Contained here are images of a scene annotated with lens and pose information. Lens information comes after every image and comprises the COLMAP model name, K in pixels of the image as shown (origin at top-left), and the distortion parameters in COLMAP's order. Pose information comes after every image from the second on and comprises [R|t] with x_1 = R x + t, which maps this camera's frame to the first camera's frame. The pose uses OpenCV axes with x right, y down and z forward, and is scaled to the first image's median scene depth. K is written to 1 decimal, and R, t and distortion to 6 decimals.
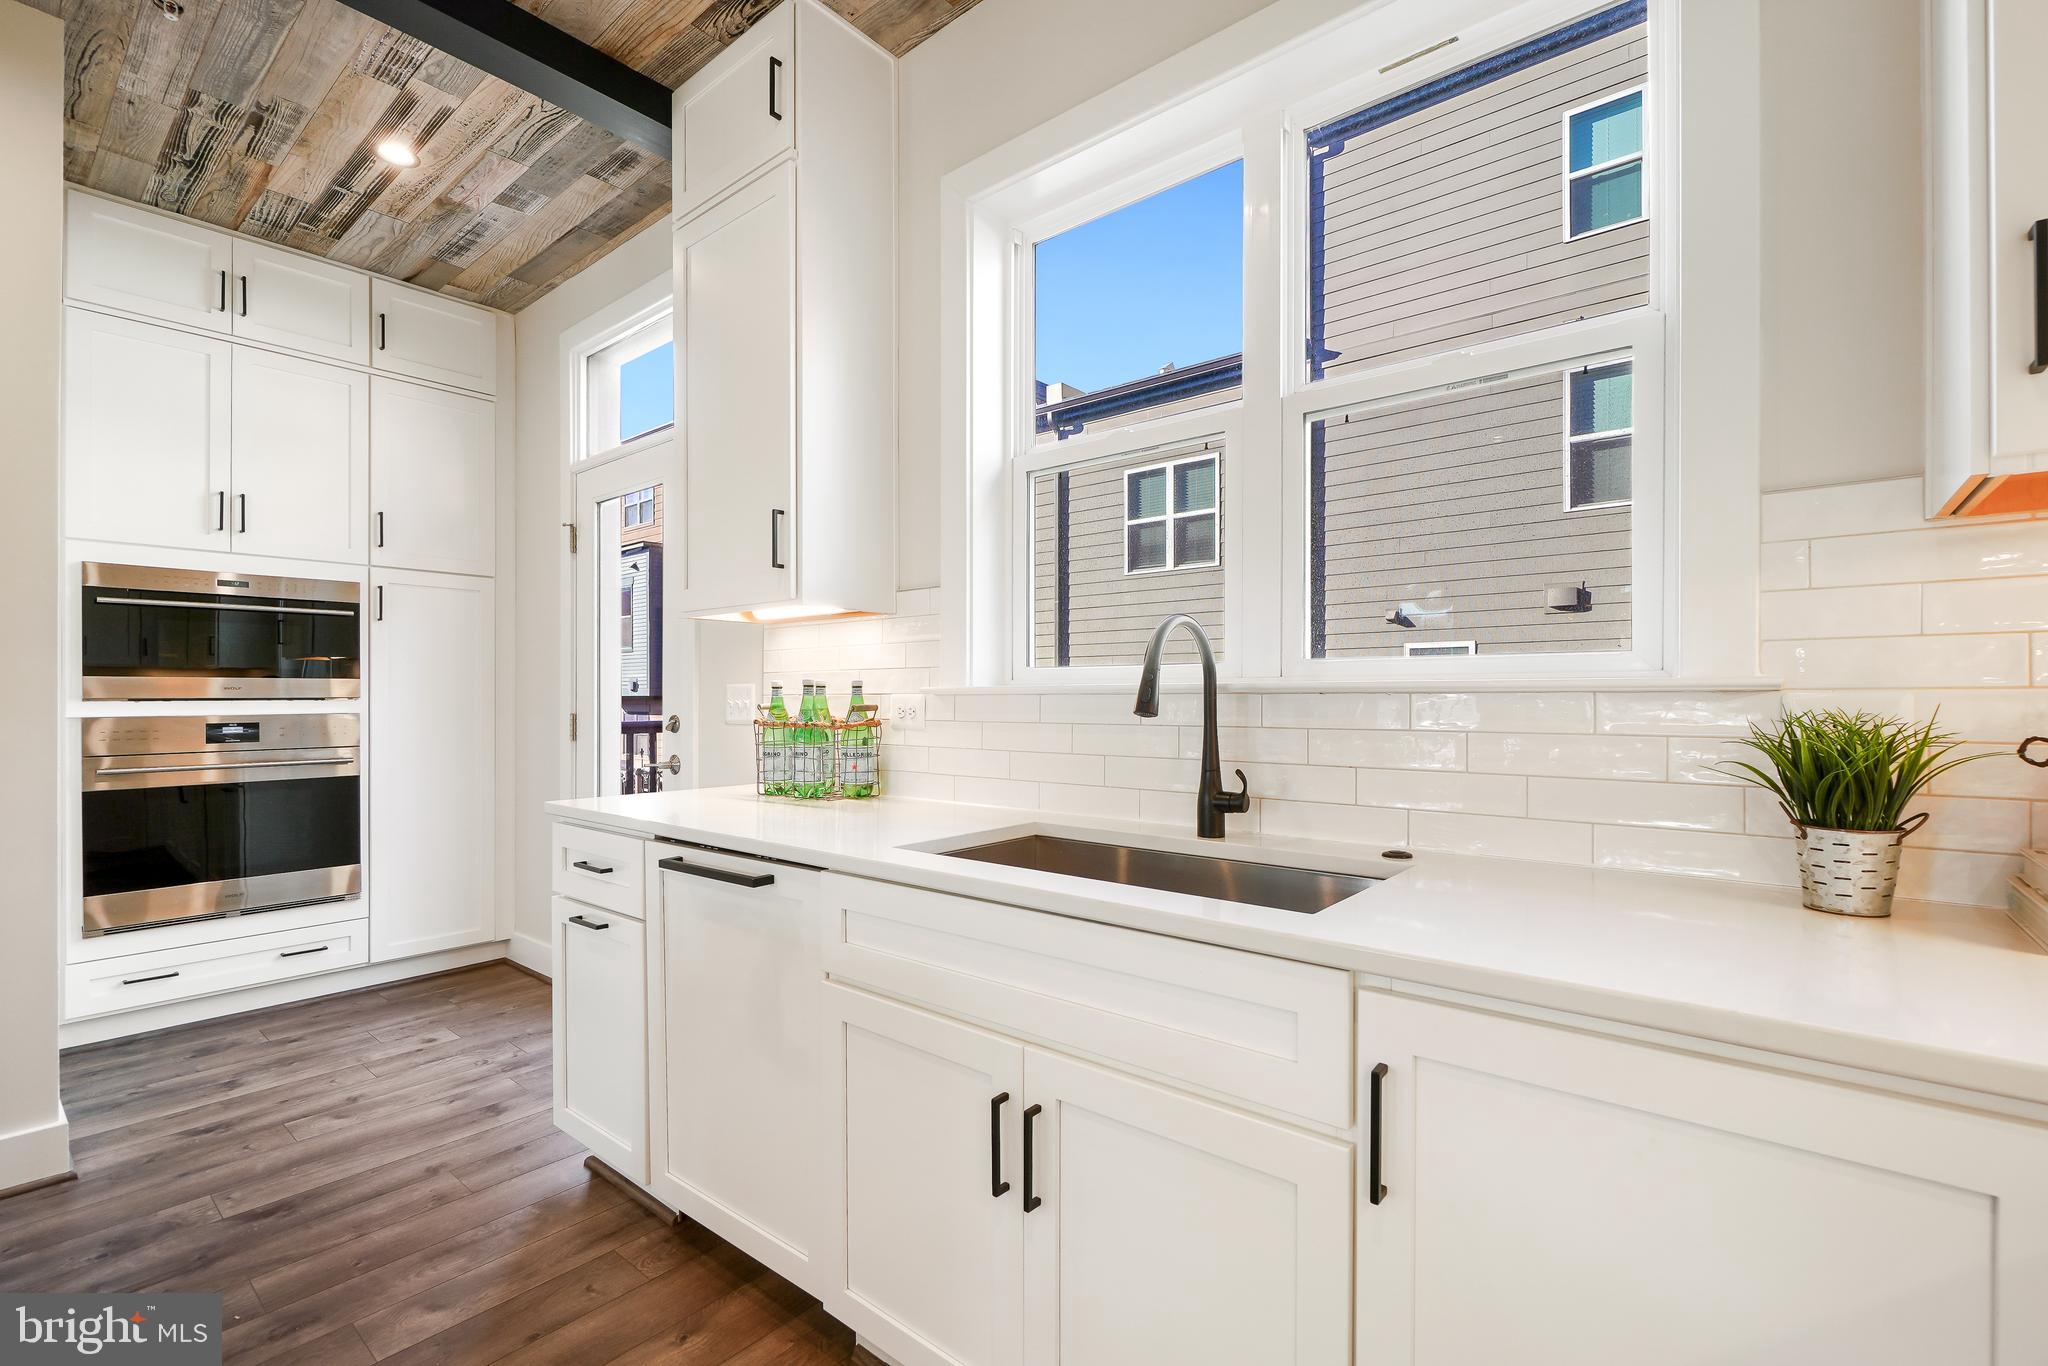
lens RADIAL K [[898.2, 0, 996.7], [0, 898.2, 689.8], [0, 0, 1]] dist [0.000607, 0.000054]
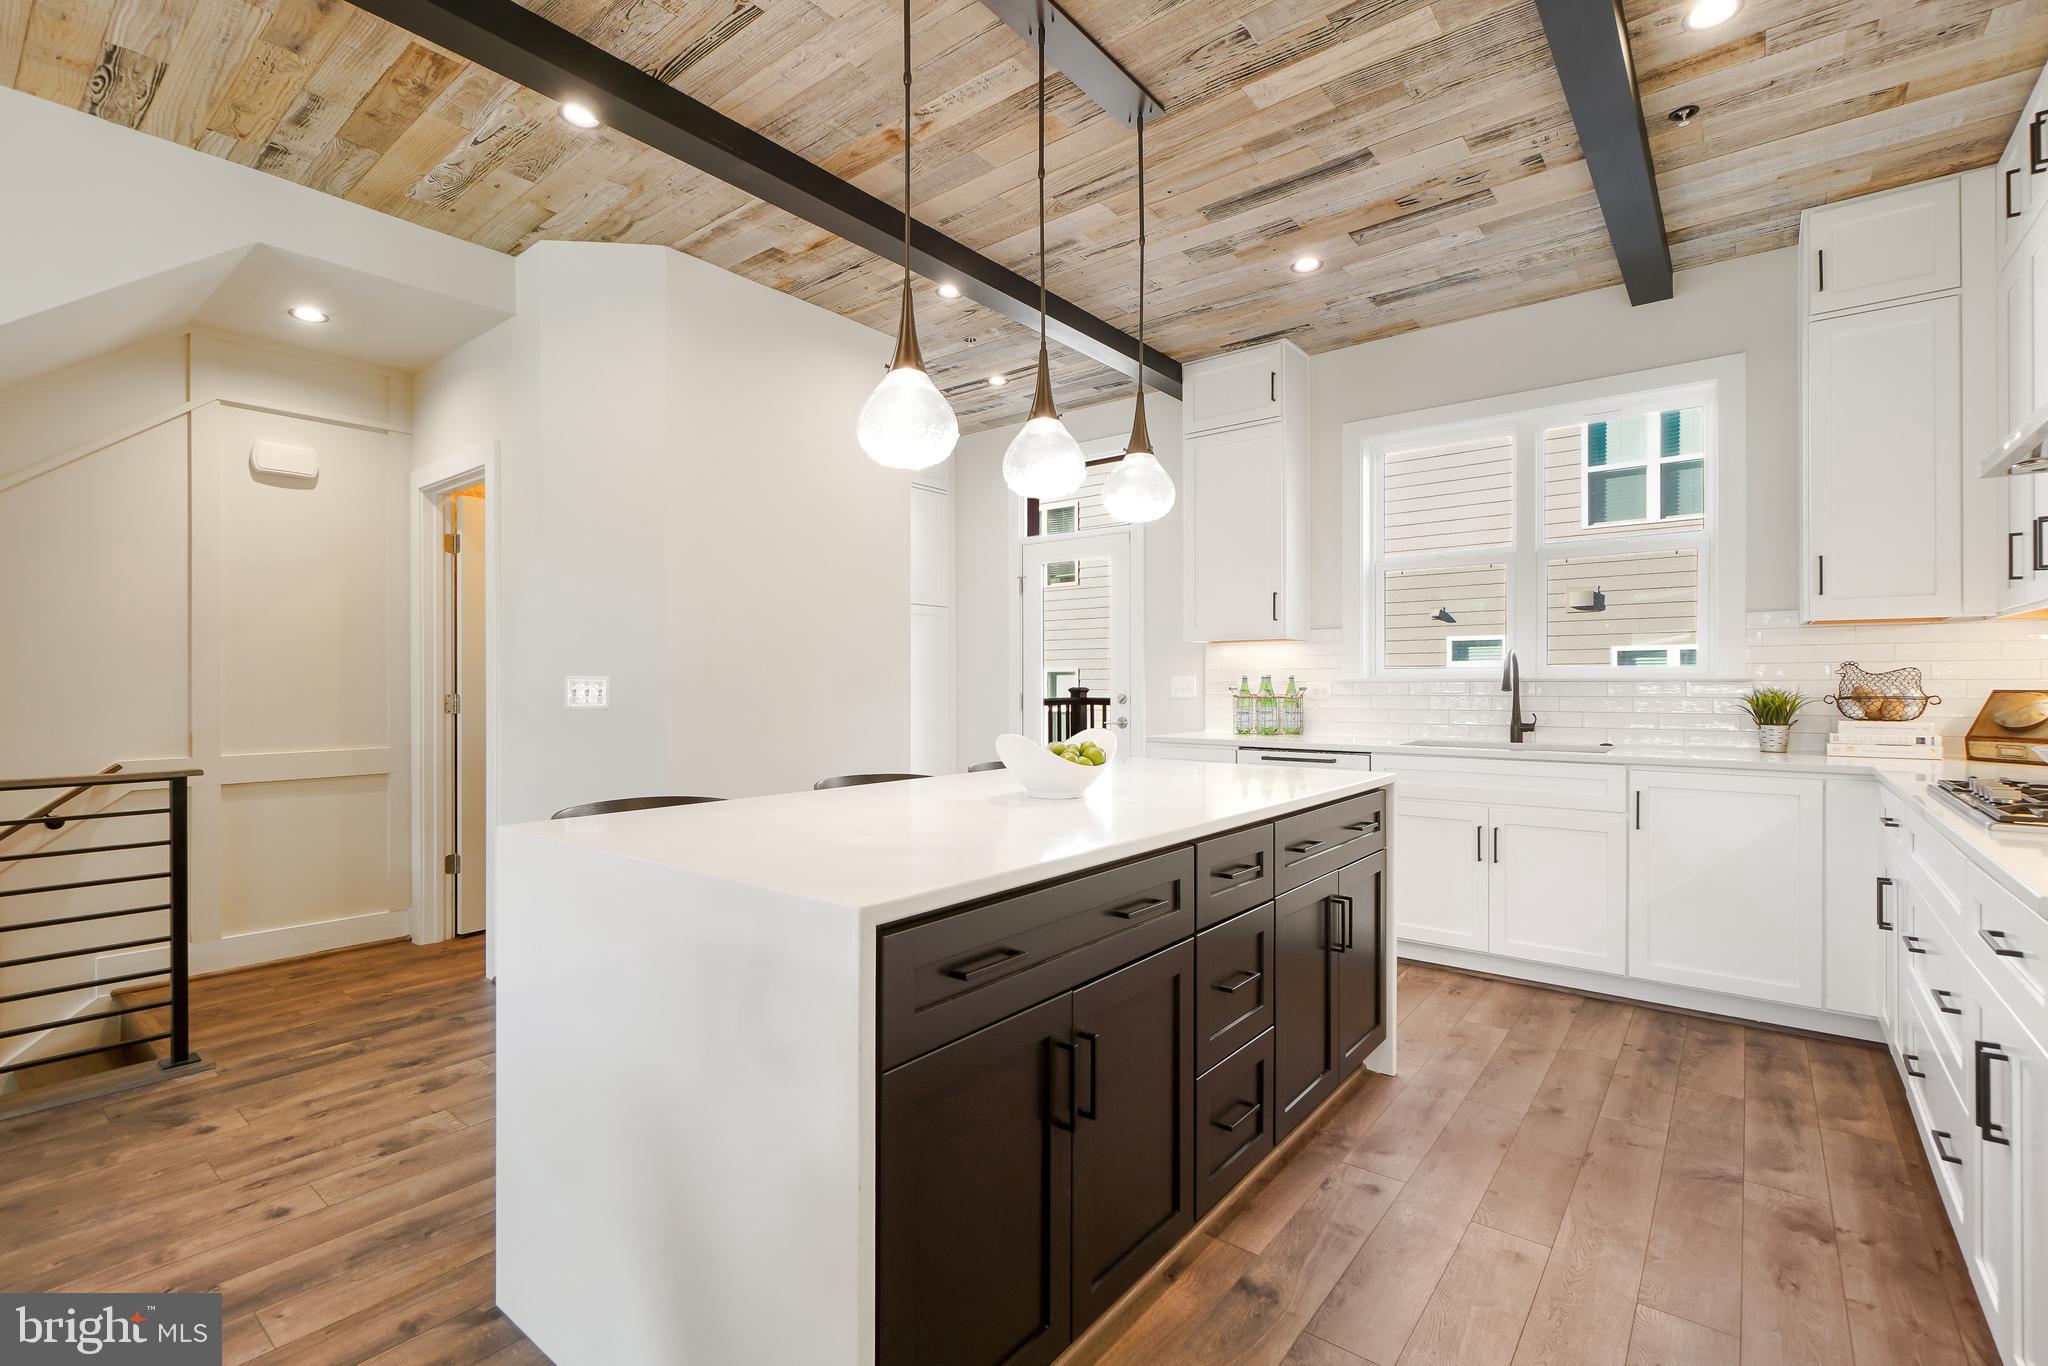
lens RADIAL K [[909.8, 0, 995.5], [0, 909.8, 680.7], [0, 0, 1]] dist [-0.003373, -0.000311]
pose [[0.999812, -0.002662, 0.019197, -0.884540], [0.002527, 0.999972, 0.007047, -0.013555], [-0.019216, -0.006997, 0.999791, -1.022499]]
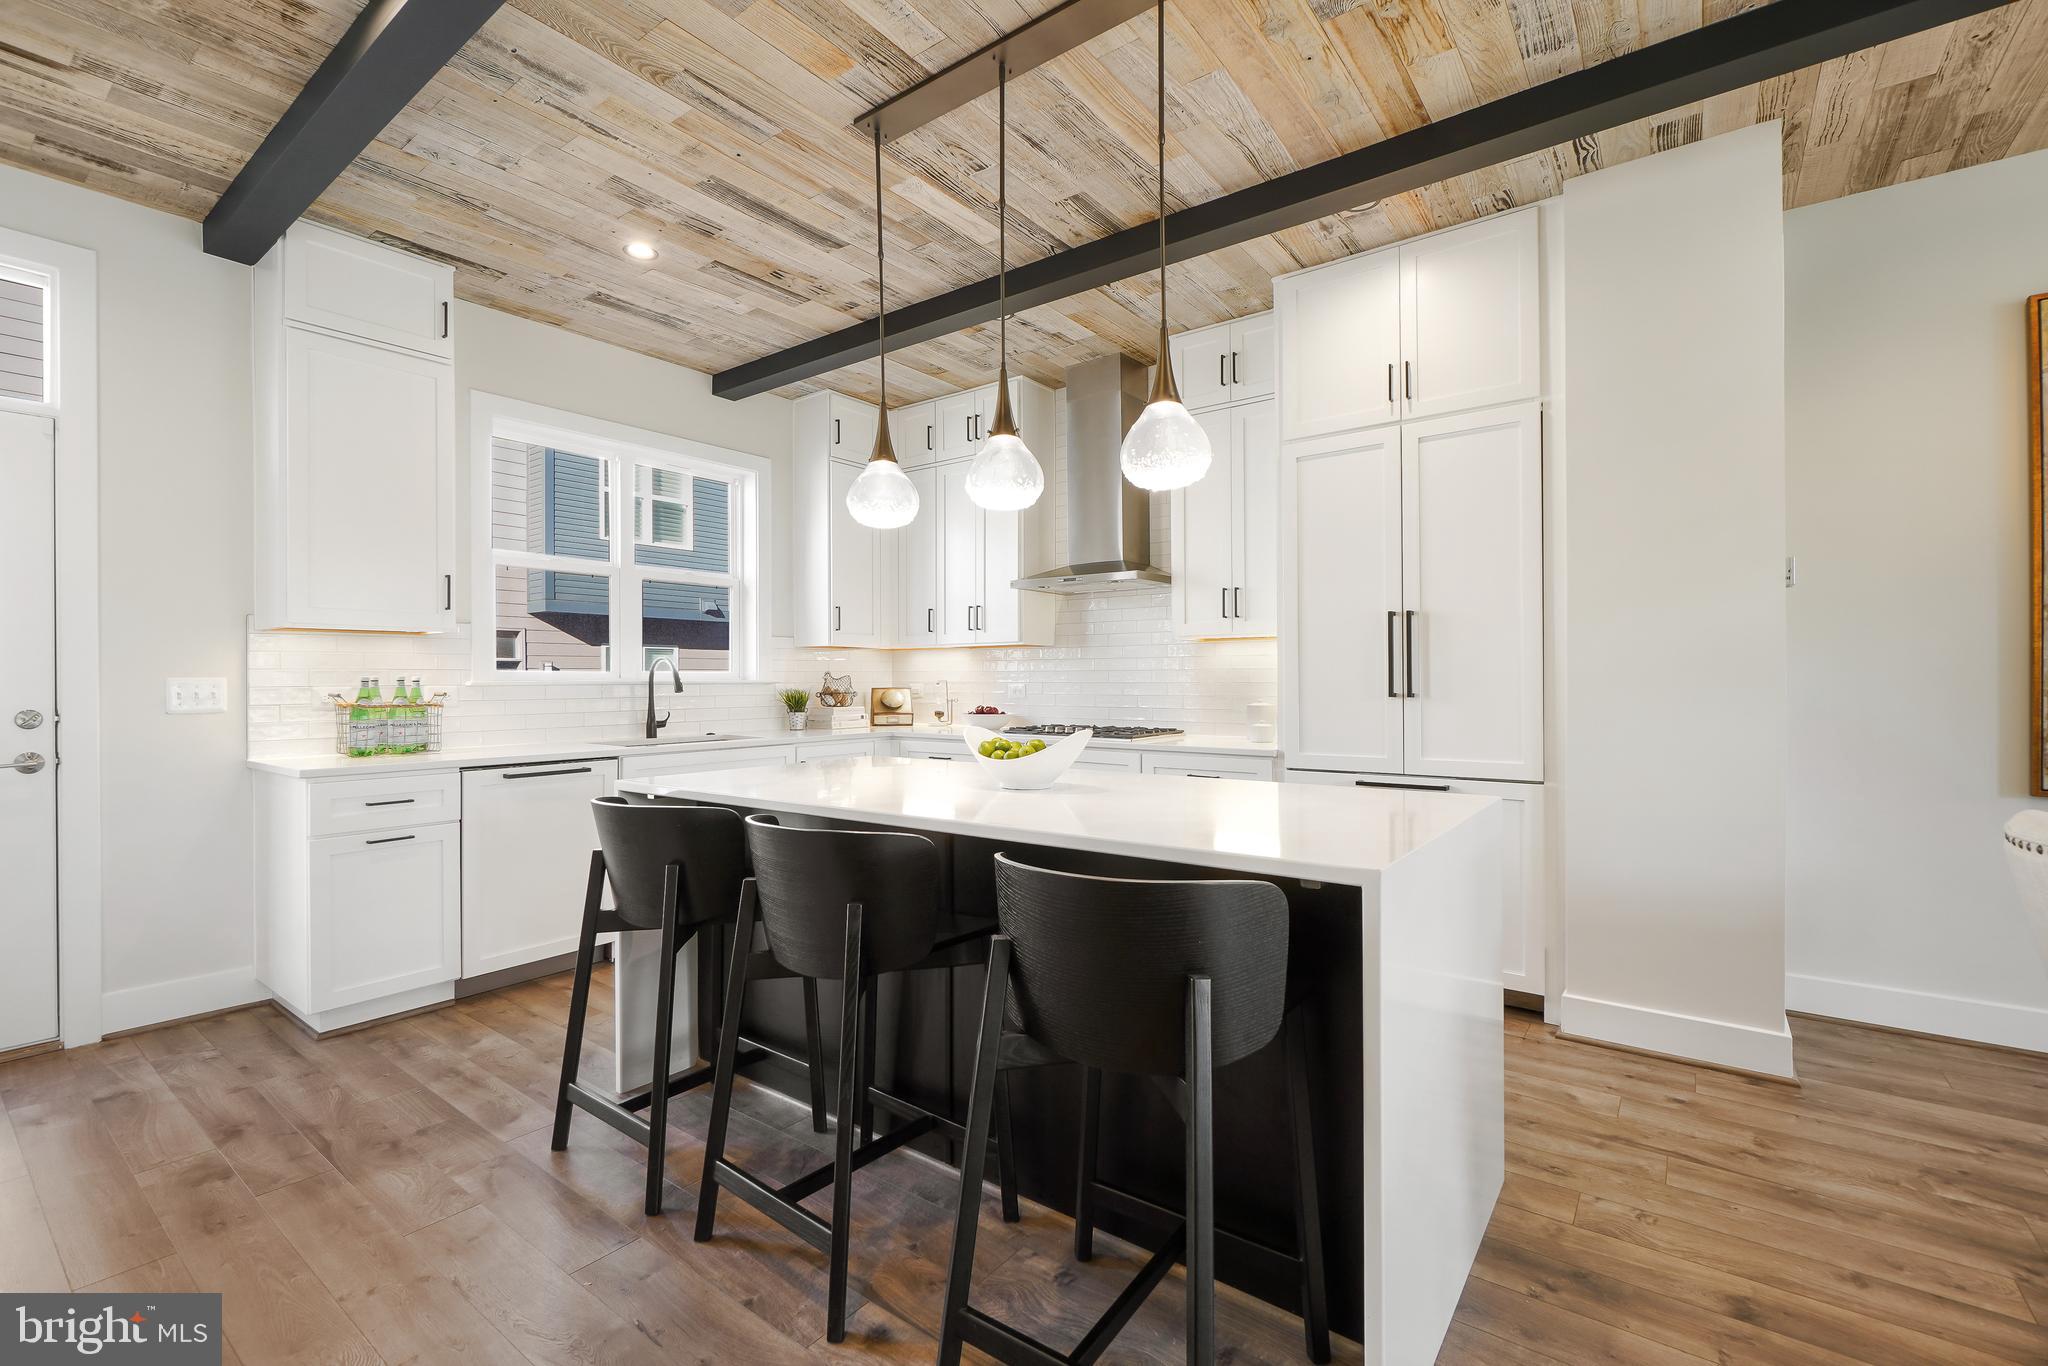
lens RADIAL K [[899.9, 0, 1021.1], [0, 899.9, 684.0], [0, 0, 1]] dist [0.000933, -0.003412]
pose [[-0.058726, -0.003383, 0.998268, -1.887857], [-0.000576, 0.999994, 0.003355, -0.005461], [-0.998274, -0.000378, -0.058728, 0.043033]]
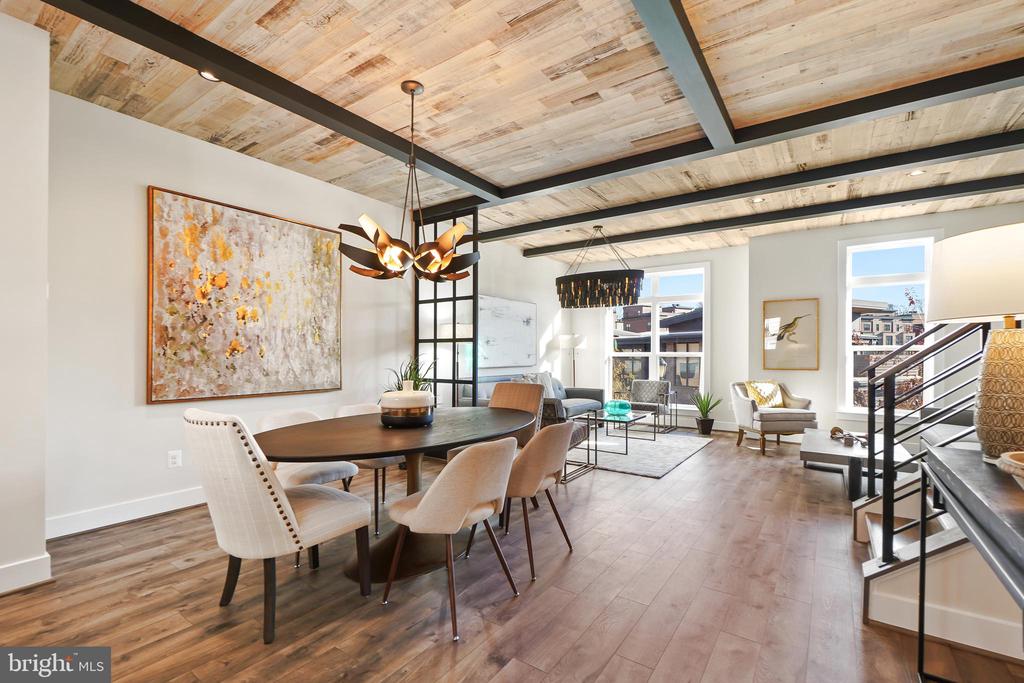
lens RADIAL K [[453.2, 0, 508.4], [0, 453.2, 354.1], [0, 0, 1]] dist [-0.003709, -0.000375]
pose [[-0.995494, -0.004545, -0.094718, -1.723776], [-0.003991, 0.999974, -0.006040, -0.001917], [0.094743, -0.005635, -0.995486, 0.104968]]
